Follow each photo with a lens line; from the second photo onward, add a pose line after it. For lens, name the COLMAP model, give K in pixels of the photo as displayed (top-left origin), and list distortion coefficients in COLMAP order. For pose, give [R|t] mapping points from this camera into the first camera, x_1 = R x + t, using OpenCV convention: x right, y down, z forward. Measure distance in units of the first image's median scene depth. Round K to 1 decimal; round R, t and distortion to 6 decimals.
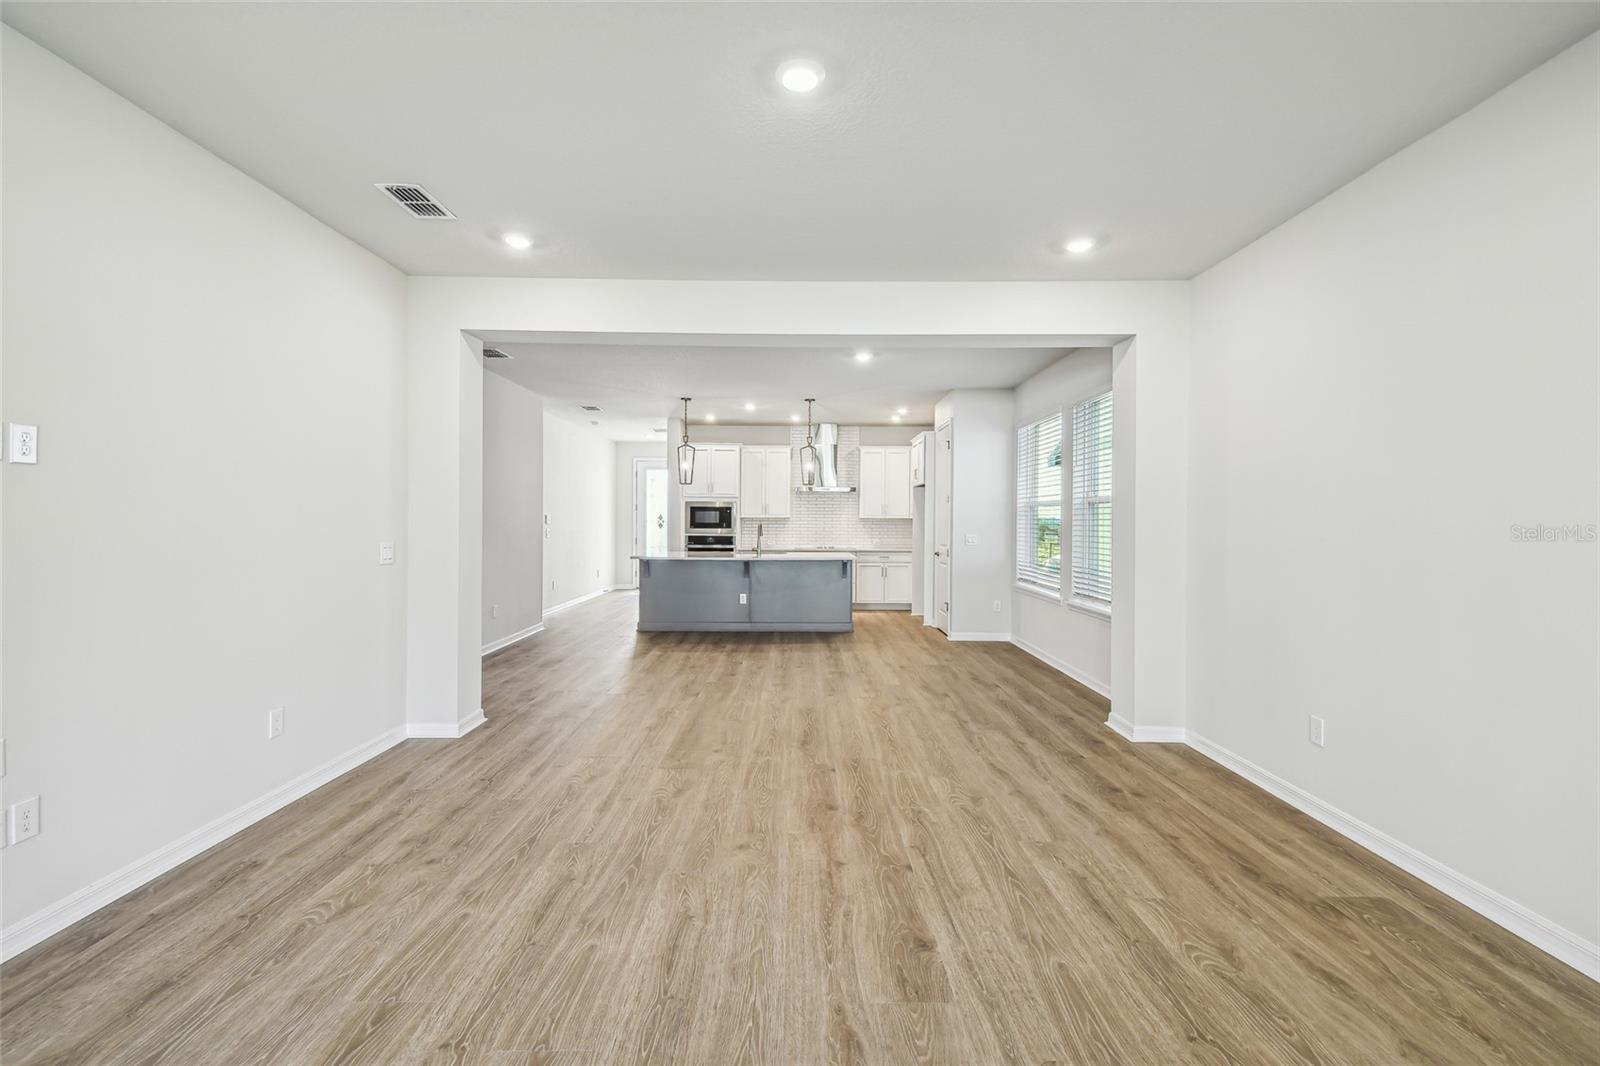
lens RADIAL K [[718.0, 0, 803.0], [0, 718.0, 524.9], [0, 0, 1]] dist [0.050628, -0.026967]
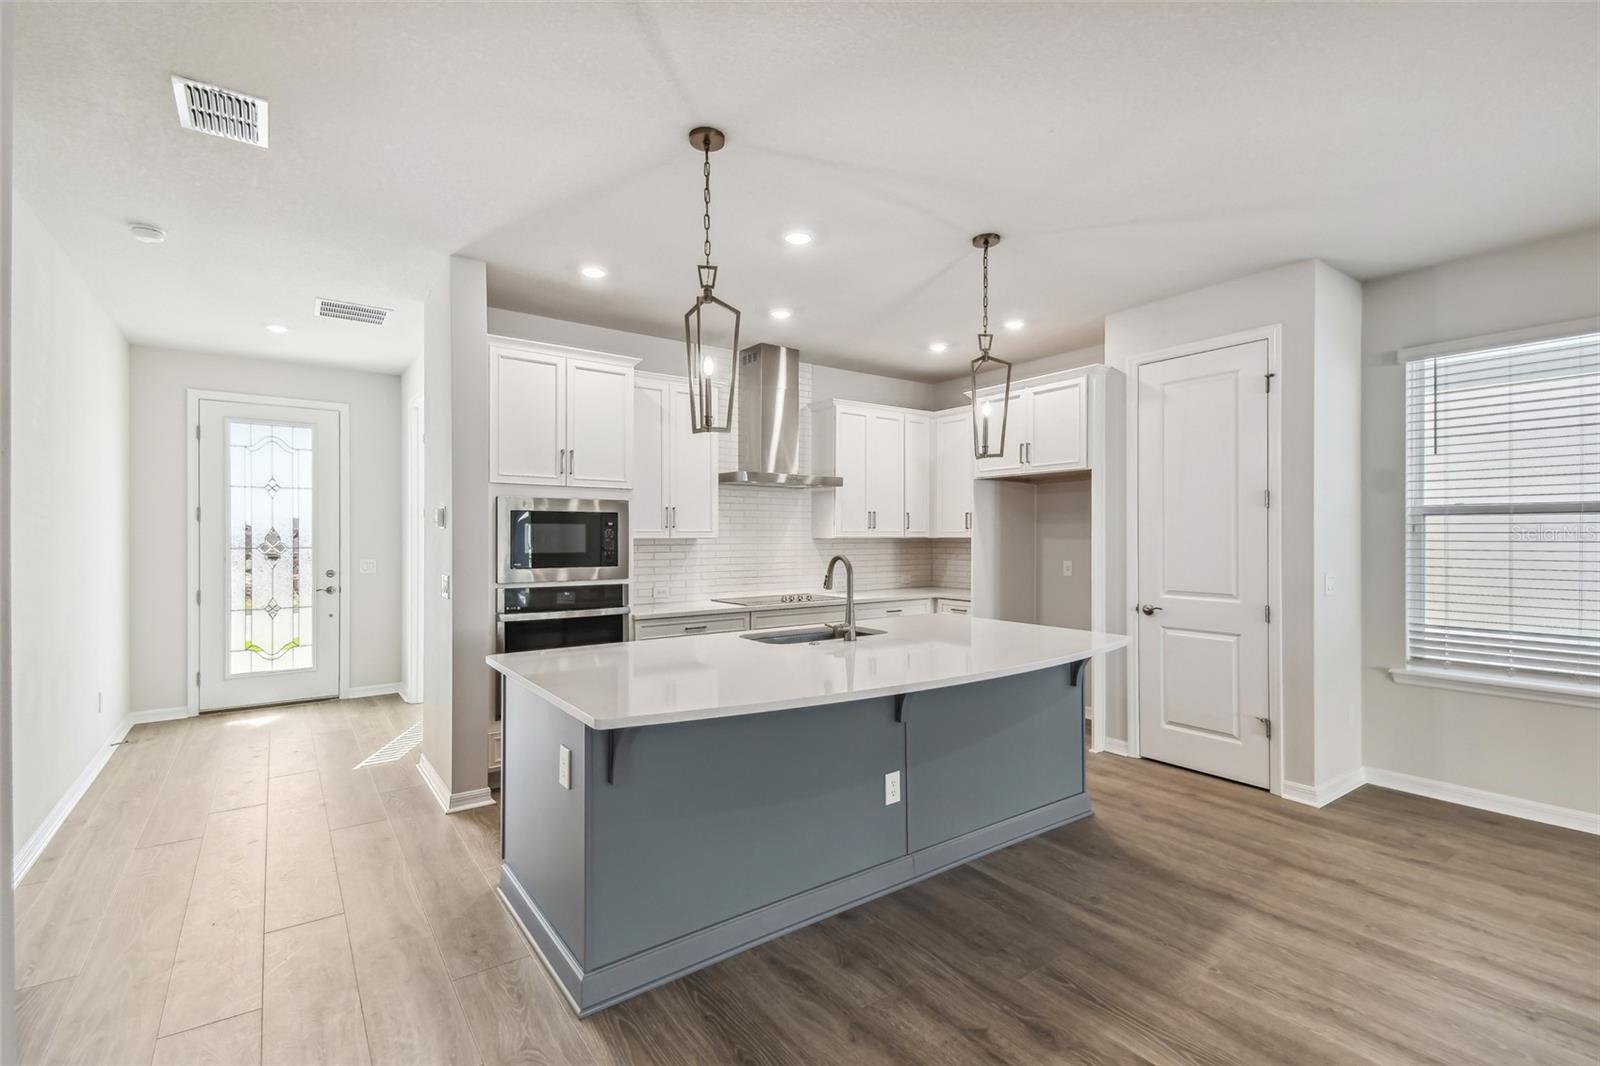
lens RADIAL K [[713.8, 0, 793.4], [0, 713.8, 535.2], [0, 0, 1]] dist [0.048575, -0.027317]
pose [[0.814709, -0.005787, 0.579841, -0.603685], [0.009154, 0.999954, -0.002881, -0.024867], [-0.579798, 0.007655, 0.814725, 1.466086]]
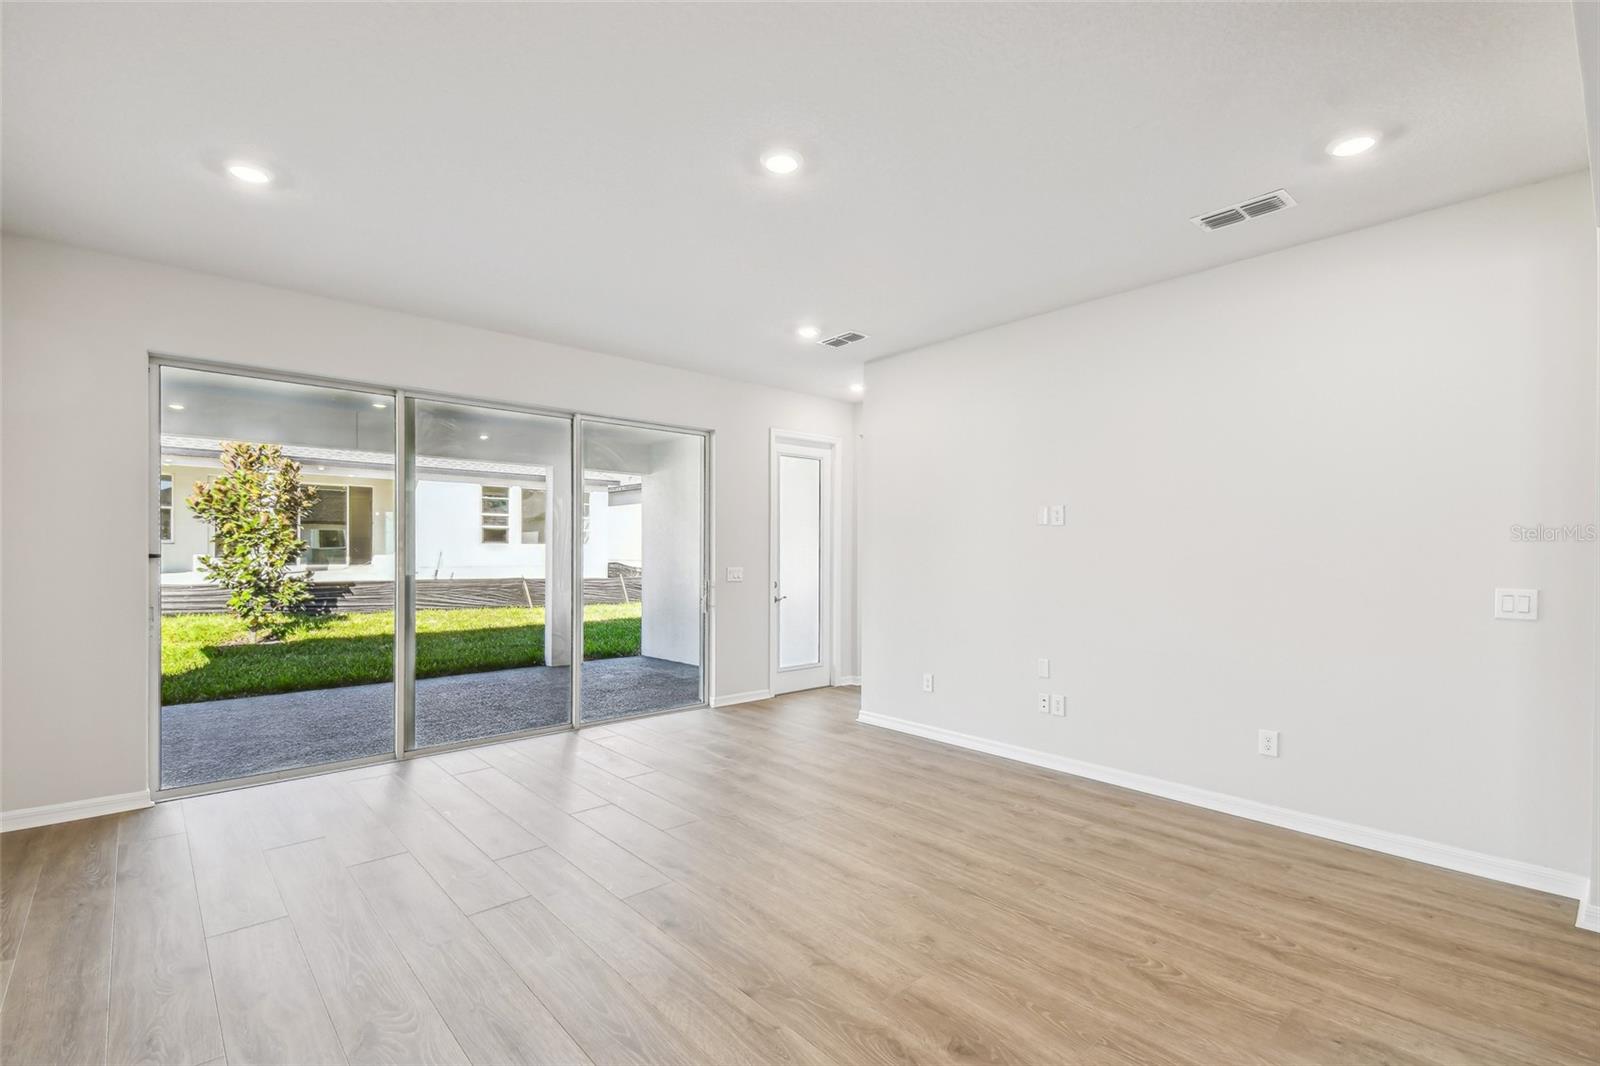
lens RADIAL K [[713.8, 0, 793.4], [0, 713.8, 535.2], [0, 0, 1]] dist [0.048575, -0.027317]
pose [[-0.749361, -0.023340, -0.661750, 0.400326], [-0.012200, 0.999696, -0.021445, -0.005673], [0.662050, -0.007996, -0.749417, 1.013001]]
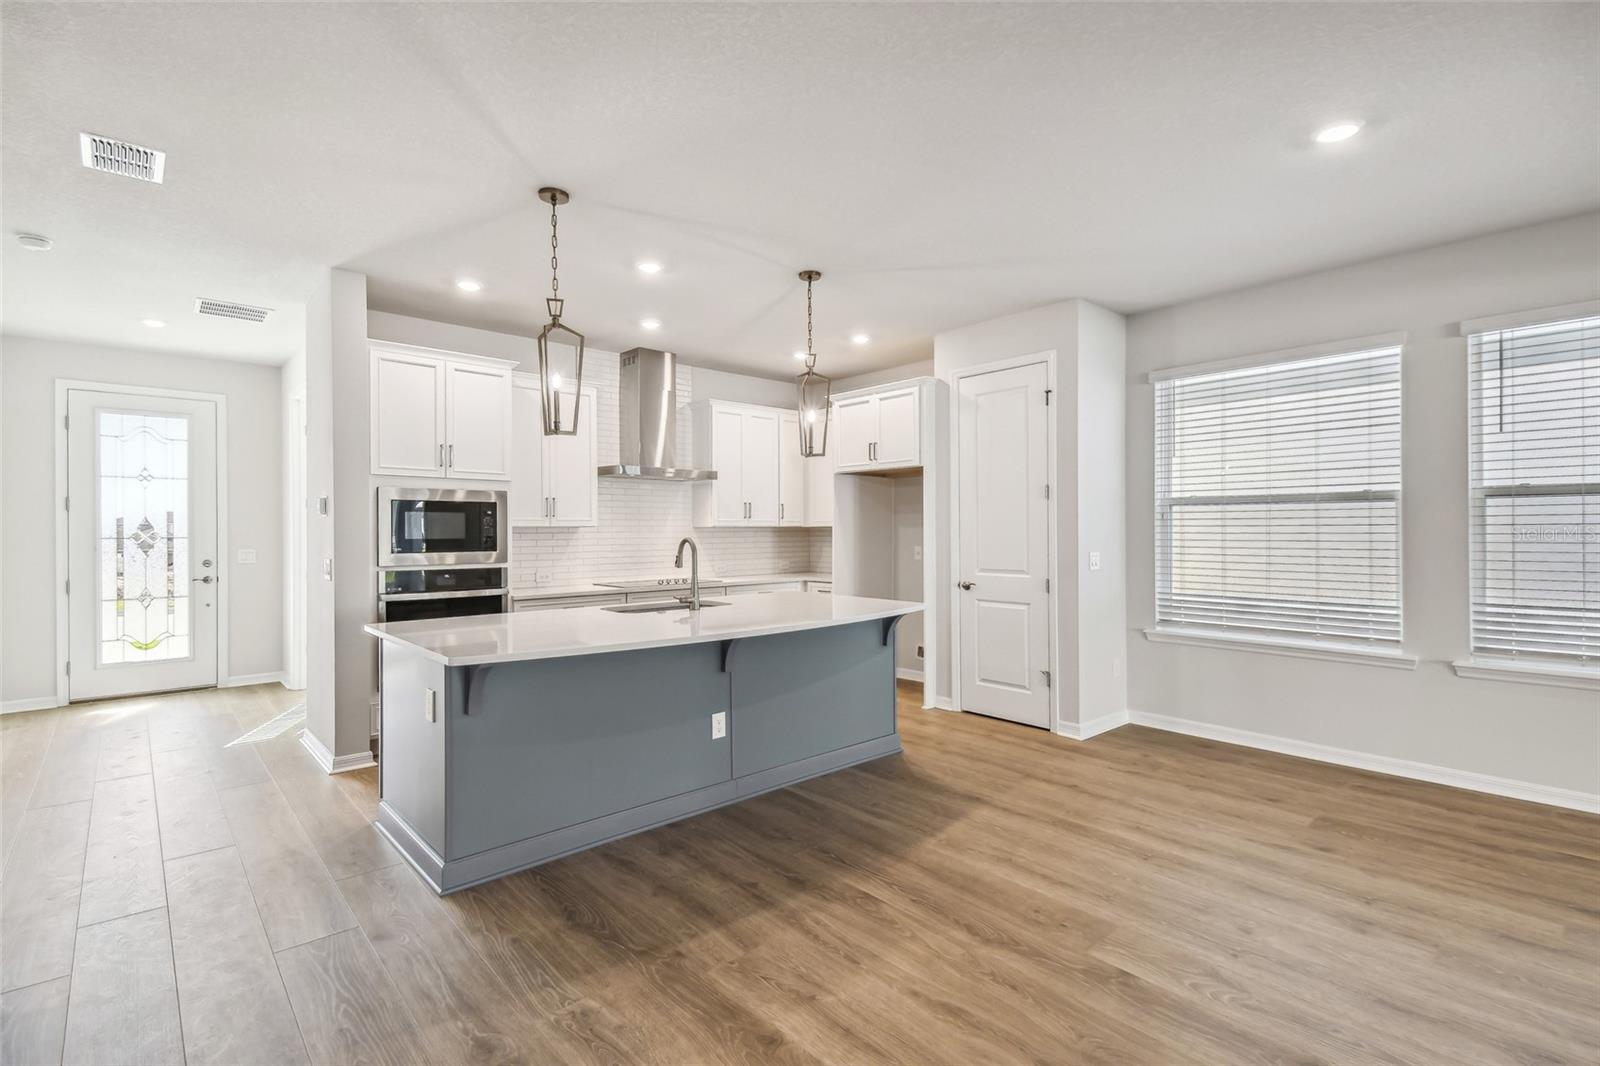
lens RADIAL K [[739.1, 0, 803.0], [0, 739.1, 531.7], [0, 0, 1]] dist [0.050959, -0.029856]
pose [[0.745353, -0.009986, 0.666595, -0.632870], [0.011943, 0.999927, 0.001625, -0.013231], [-0.666563, 0.006750, 0.745418, 1.268915]]
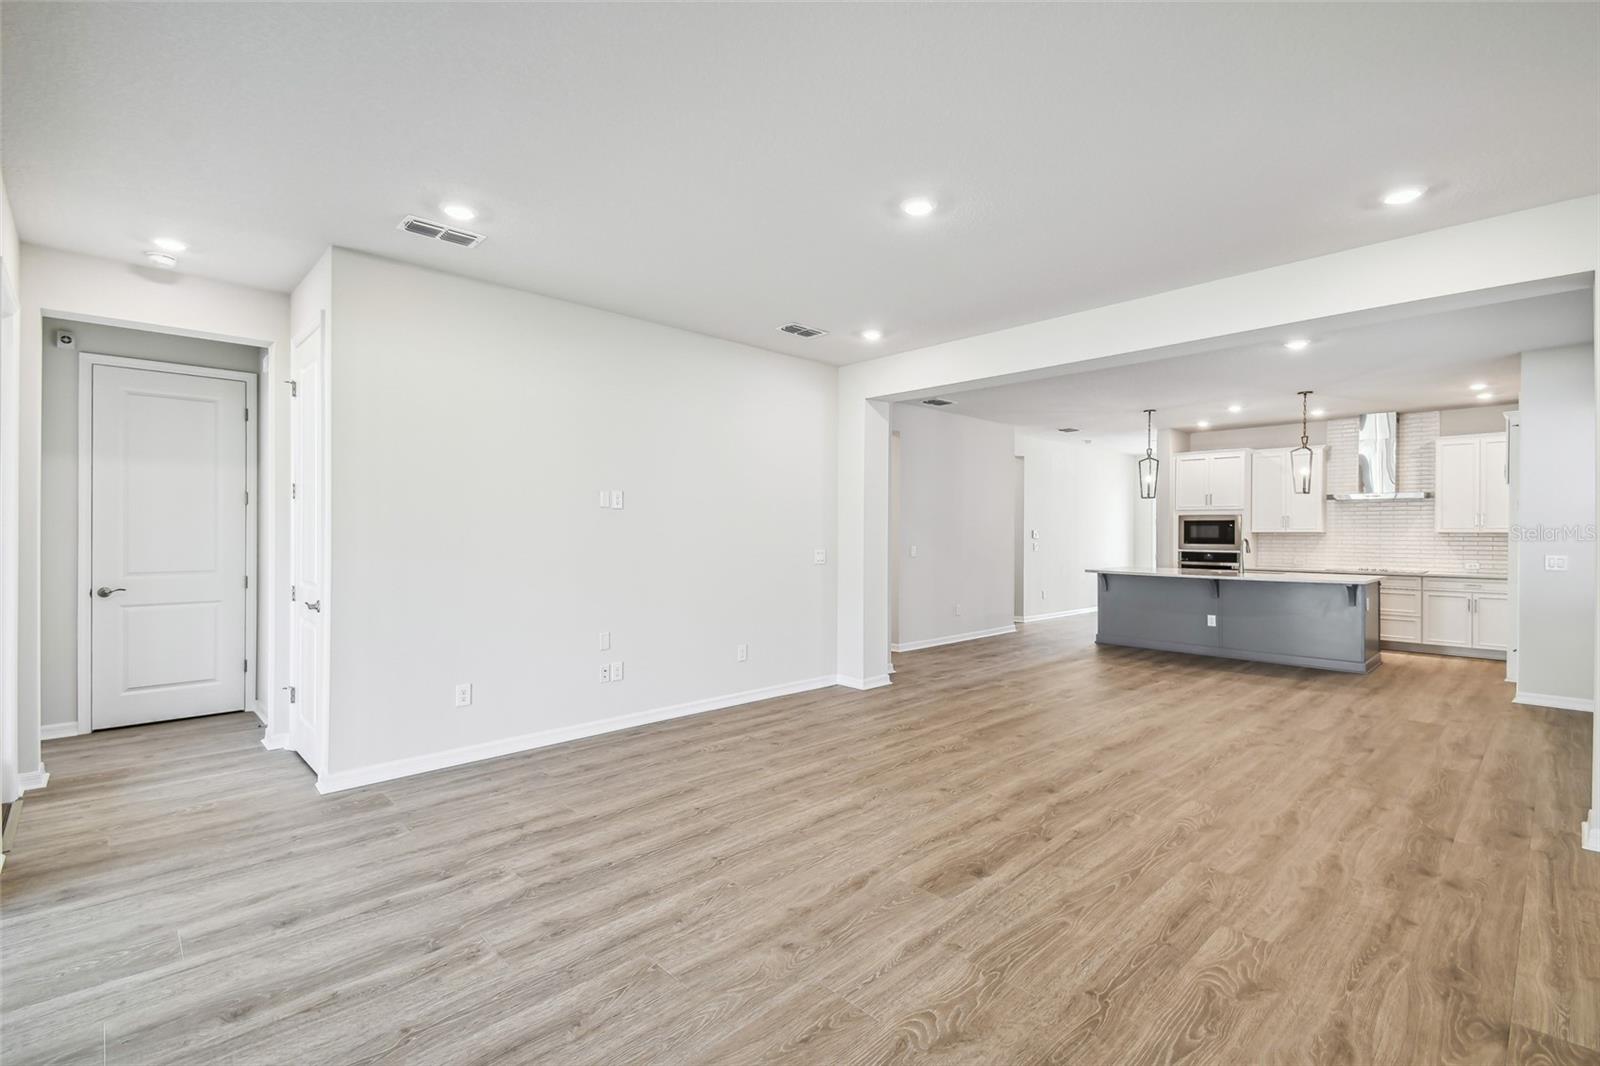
lens RADIAL K [[713.8, 0, 793.4], [0, 713.8, 535.2], [0, 0, 1]] dist [0.048575, -0.027317]
pose [[0.684161, 0.000333, -0.729331, 0.435311], [-0.005441, 0.999974, -0.004647, 0.001740], [0.729311, 0.007148, 0.684145, -0.043307]]
